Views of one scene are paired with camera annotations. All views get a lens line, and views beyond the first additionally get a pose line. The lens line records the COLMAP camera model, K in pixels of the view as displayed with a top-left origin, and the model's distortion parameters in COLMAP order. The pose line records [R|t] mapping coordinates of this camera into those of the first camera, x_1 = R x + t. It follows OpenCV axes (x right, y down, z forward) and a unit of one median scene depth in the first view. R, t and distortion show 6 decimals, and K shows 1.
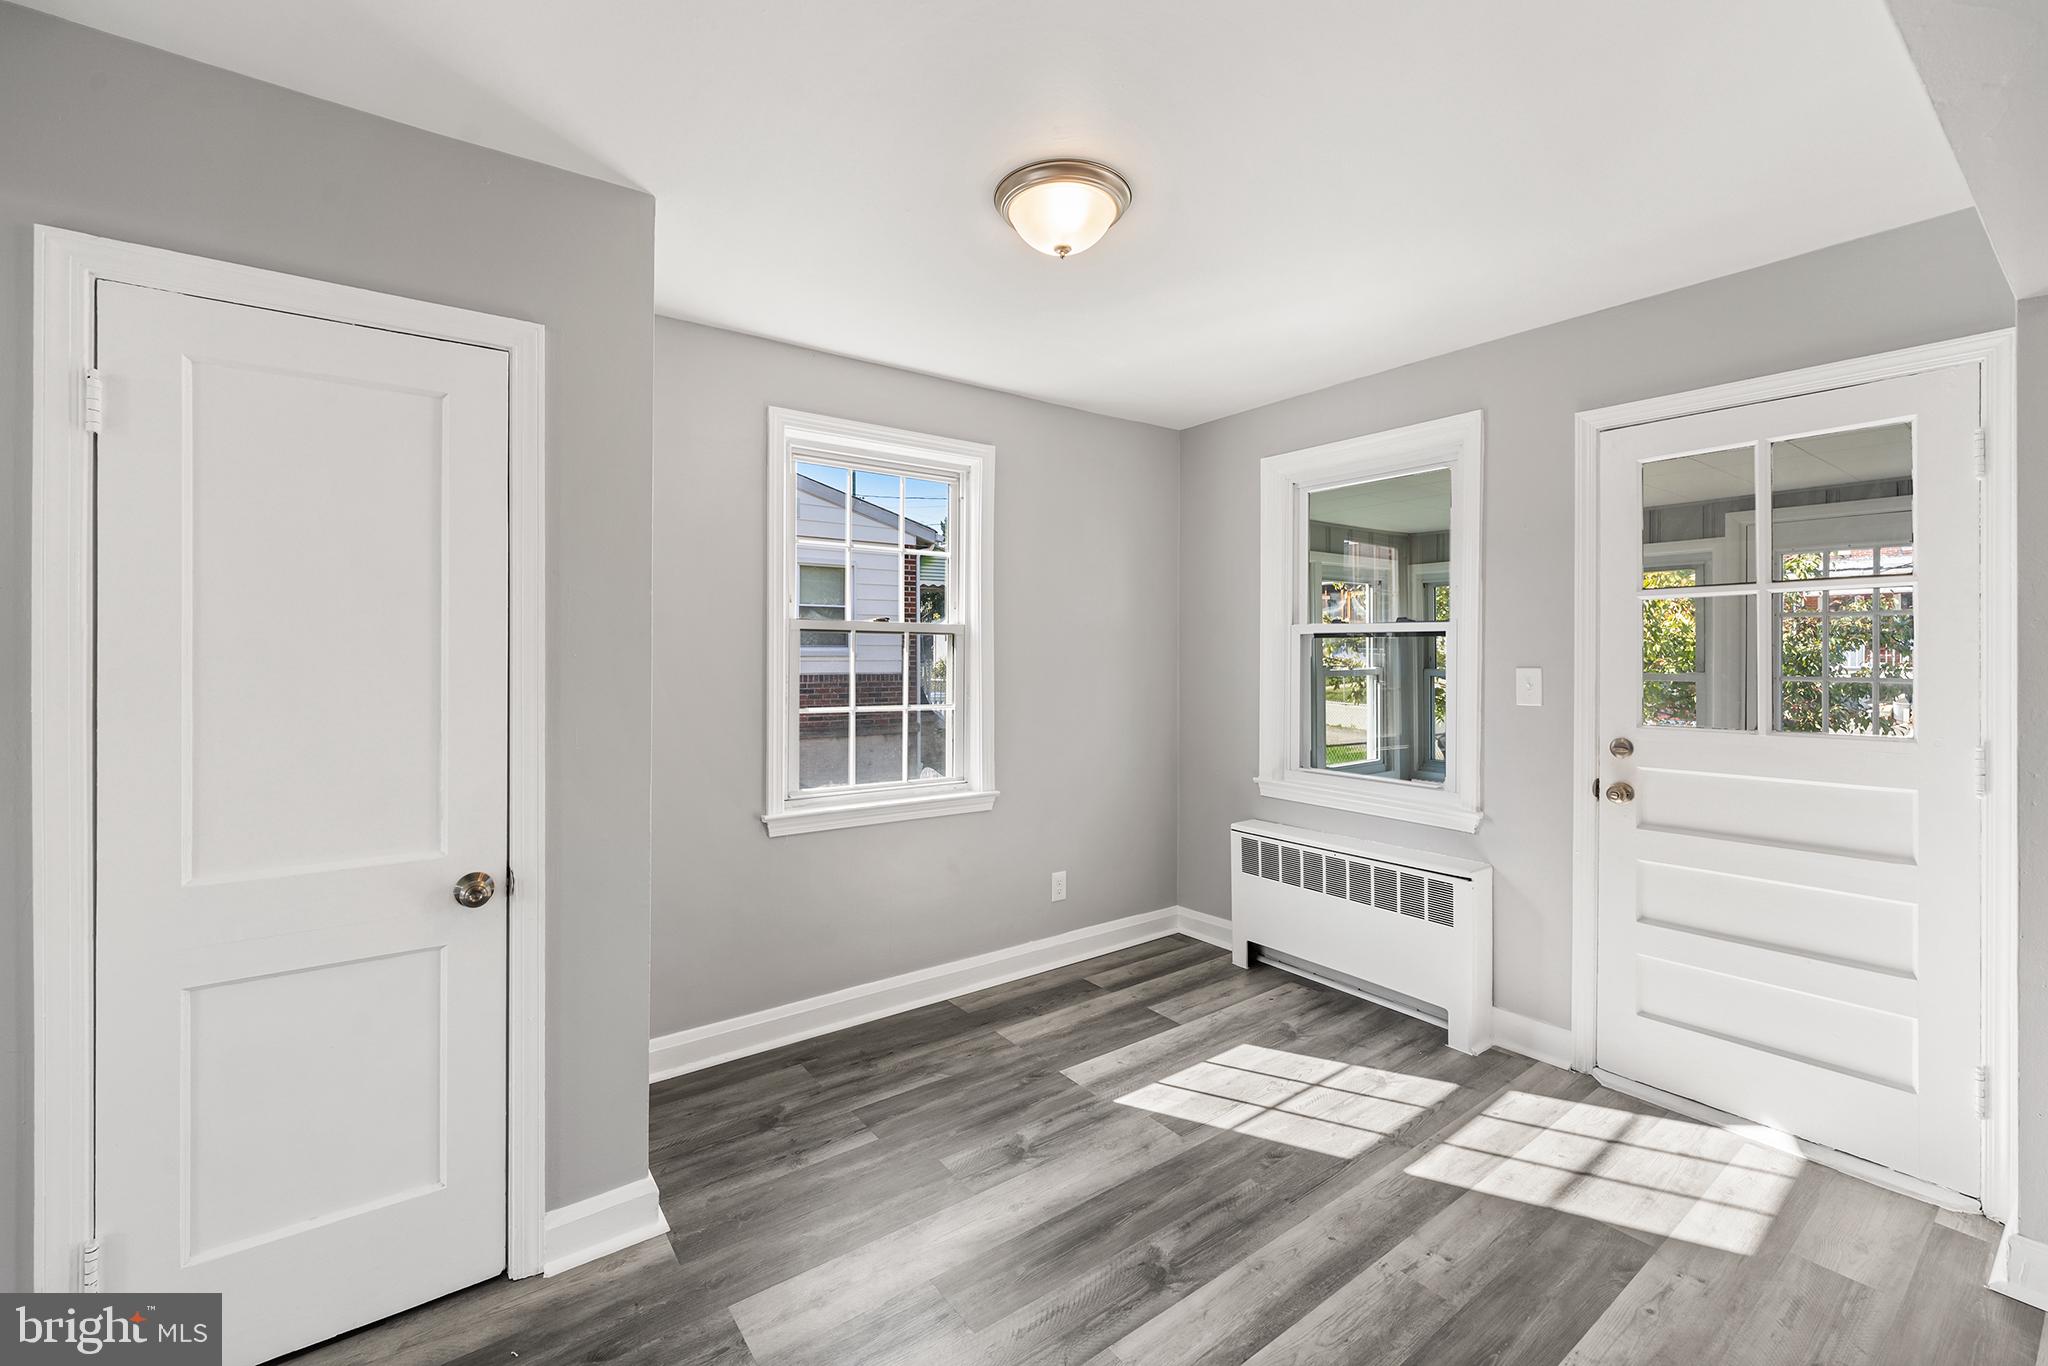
lens RADIAL K [[833.4, 0, 1022.1], [0, 833.4, 660.3], [0, 0, 1]] dist [-0.000438, -0.000158]
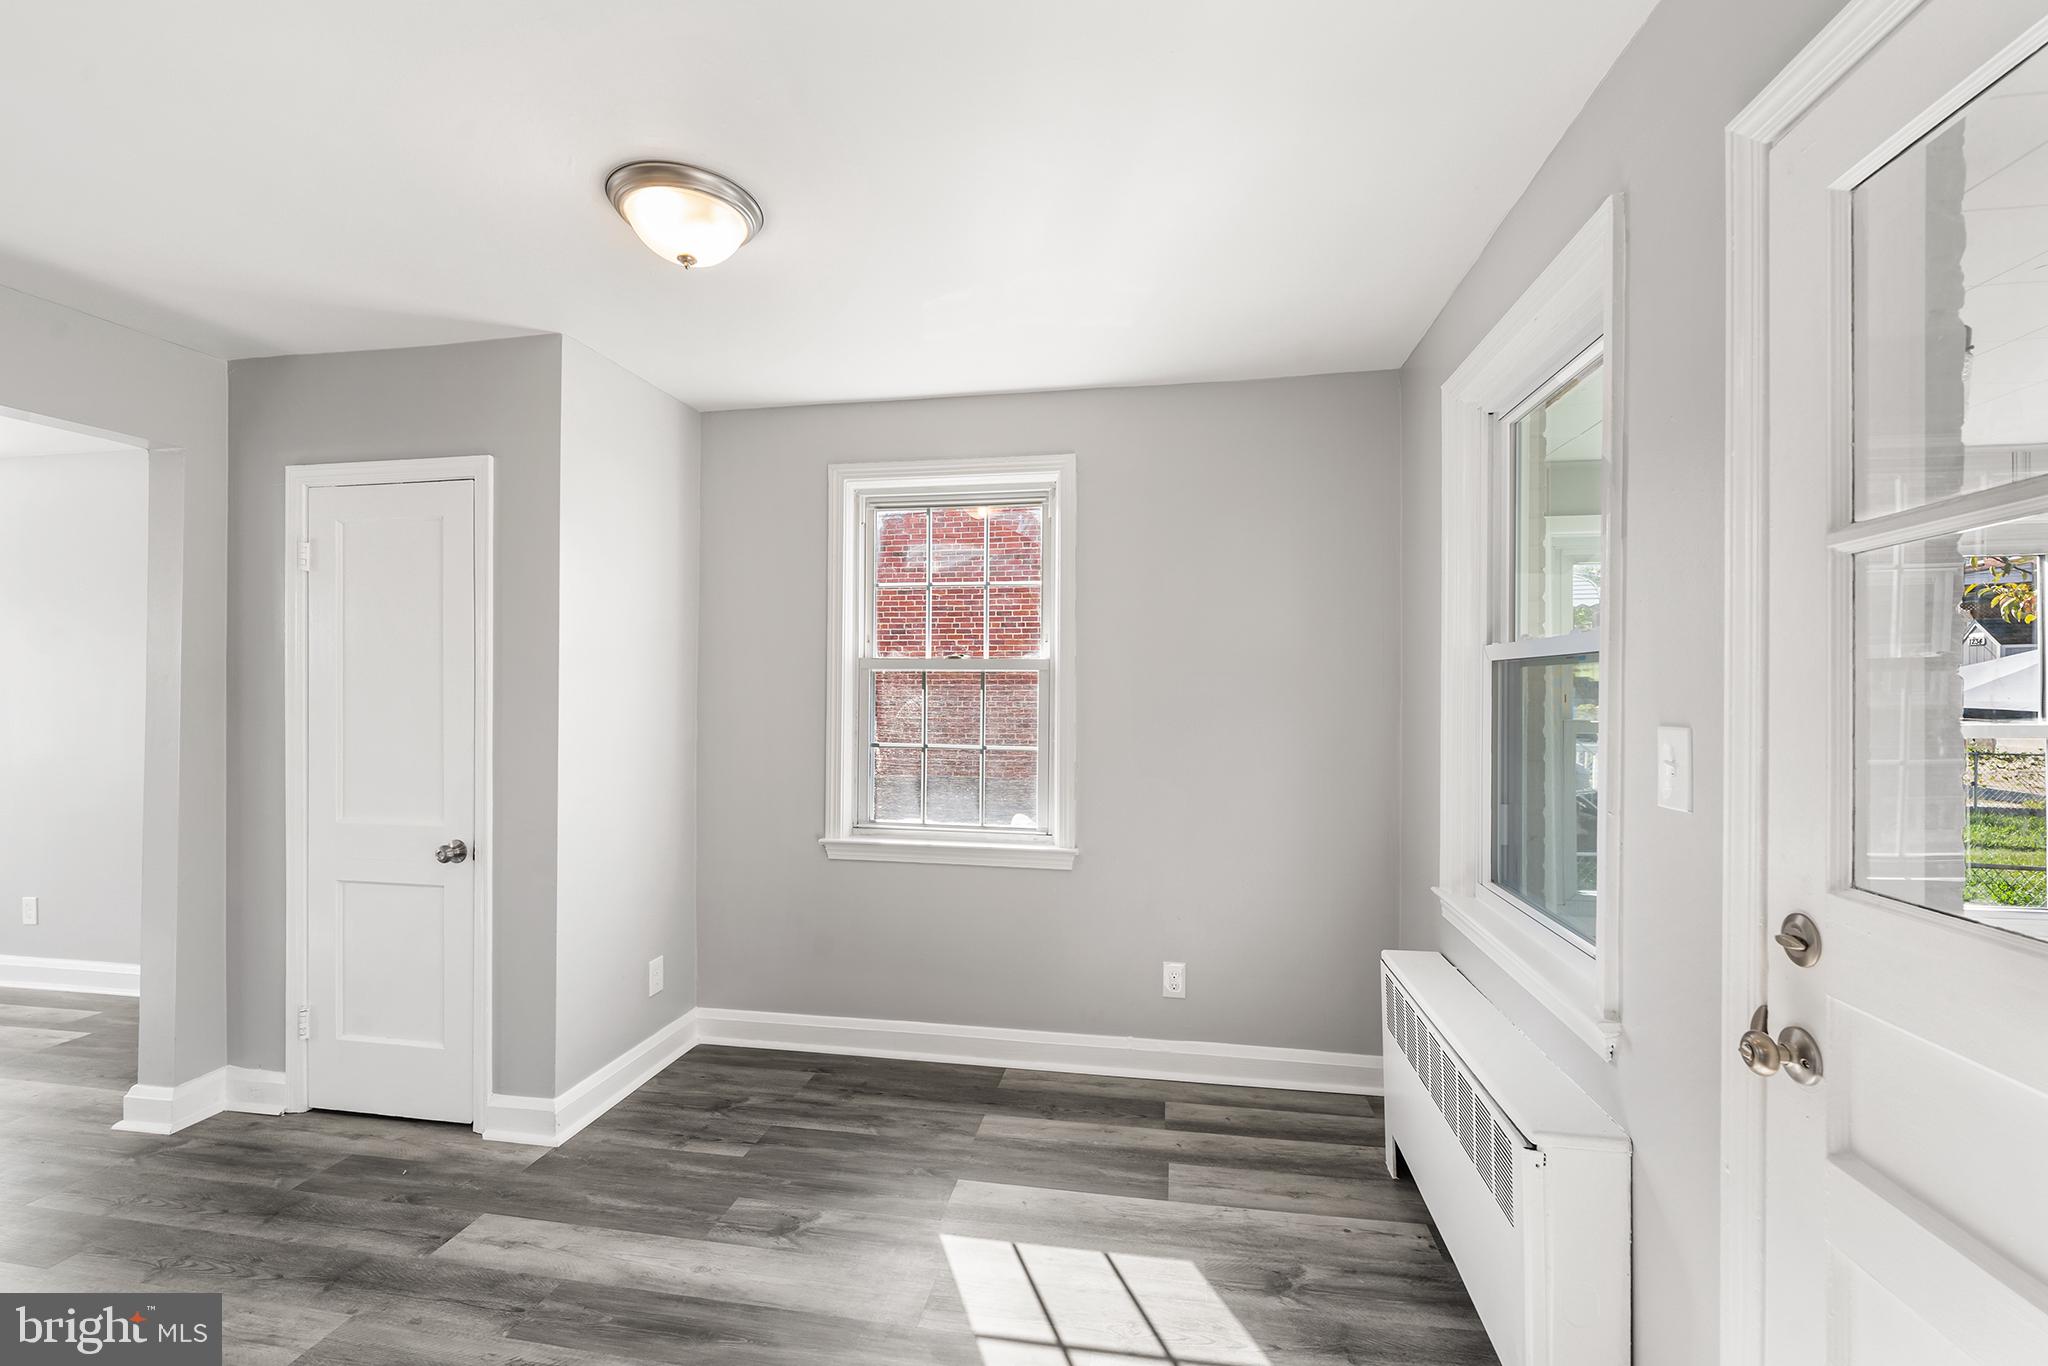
lens RADIAL K [[840.6, 0, 1029.7], [0, 840.6, 693.0], [0, 0, 1]] dist [0.000772, 0.000063]
pose [[0.697936, 0.004423, -0.716146, 0.658481], [-0.008223, 0.999965, -0.001838, -0.005228], [0.716113, 0.007171, 0.697948, 0.411755]]
